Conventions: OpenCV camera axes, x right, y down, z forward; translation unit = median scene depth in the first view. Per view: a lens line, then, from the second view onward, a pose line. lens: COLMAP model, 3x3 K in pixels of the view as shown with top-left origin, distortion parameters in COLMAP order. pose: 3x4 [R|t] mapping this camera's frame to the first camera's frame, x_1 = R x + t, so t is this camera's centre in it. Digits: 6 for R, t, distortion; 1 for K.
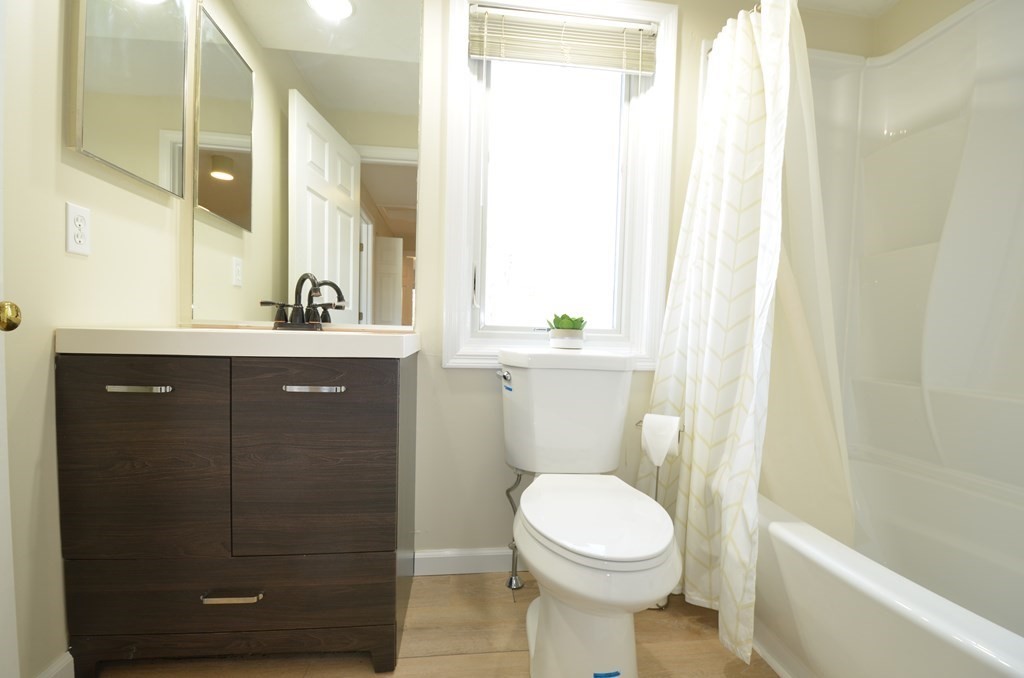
lens RADIAL K [[453.1, 0, 521.1], [0, 453.1, 366.4], [0, 0, 1]] dist [0.000979, -0.013443]
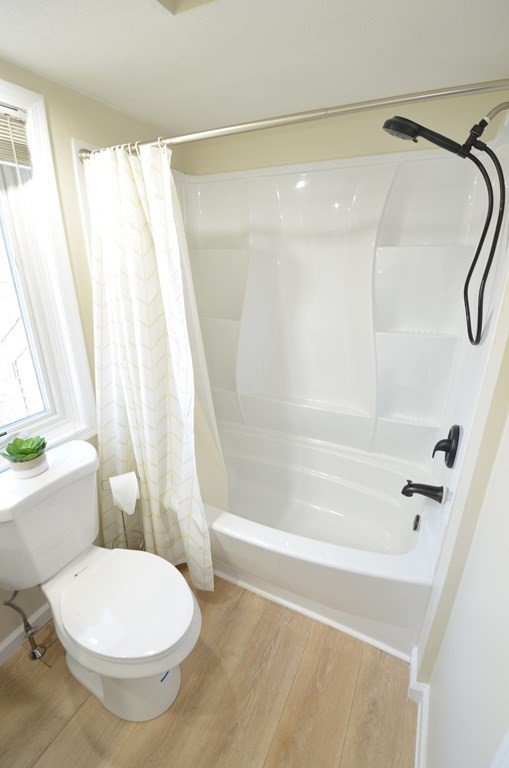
lens RADIAL K [[339.8, 0, 263.0], [0, 339.8, 379.6], [0, 0, 1]] dist [0.000979, -0.013443]
pose [[0.537785, -0.315043, 0.782007, -0.172376], [0.053551, 0.938449, 0.341240, -0.508743], [-0.841380, -0.141636, 0.521555, 0.157771]]
